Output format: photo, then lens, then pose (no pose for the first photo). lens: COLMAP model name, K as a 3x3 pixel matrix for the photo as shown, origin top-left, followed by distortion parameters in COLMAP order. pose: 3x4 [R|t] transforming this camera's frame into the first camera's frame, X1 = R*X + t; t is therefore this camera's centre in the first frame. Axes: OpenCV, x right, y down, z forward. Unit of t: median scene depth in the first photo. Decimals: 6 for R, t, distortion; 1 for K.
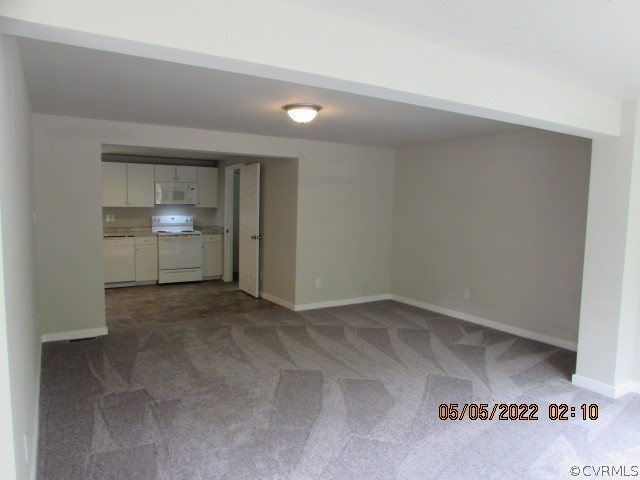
lens RADIAL K [[450.1, 0, 328.9], [0, 450.1, 240.3], [0, 0, 1]] dist [-0.022806, 0.008033]
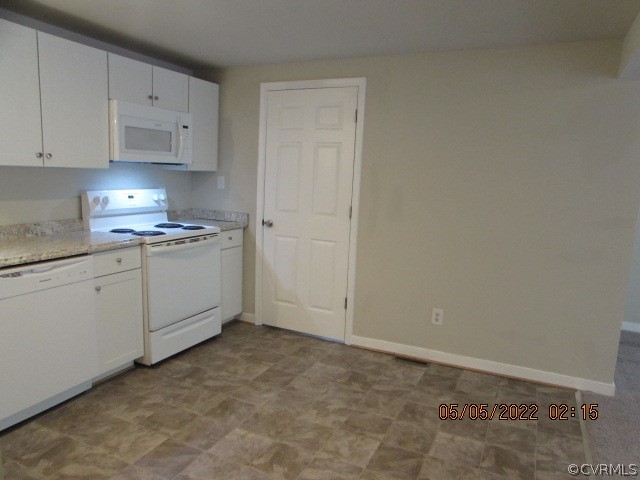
lens RADIAL K [[450.1, 0, 328.9], [0, 450.1, 240.3], [0, 0, 1]] dist [-0.022806, 0.008033]
pose [[0.841497, -0.060740, 0.536836, -0.422726], [0.014619, 0.995856, 0.089760, -0.043223], [-0.540064, -0.067685, 0.838898, 0.562166]]
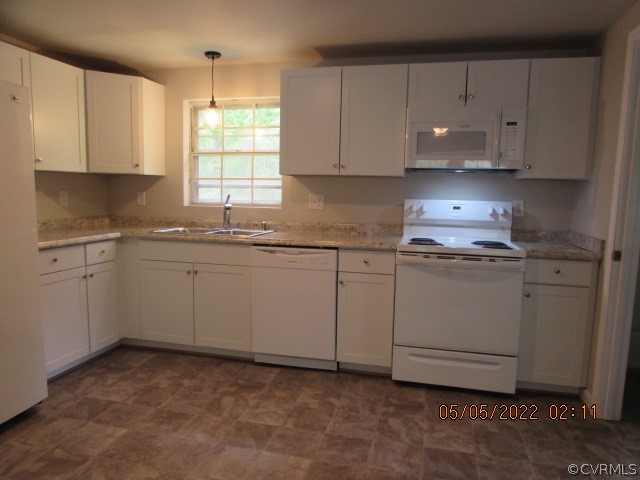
lens RADIAL K [[450.1, 0, 328.9], [0, 450.1, 240.3], [0, 0, 1]] dist [-0.022806, 0.008033]
pose [[0.700623, 0.077555, -0.709304, -0.151217], [-0.069327, 0.996771, 0.040508, -0.029021], [0.710155, 0.020793, 0.703738, 0.659592]]
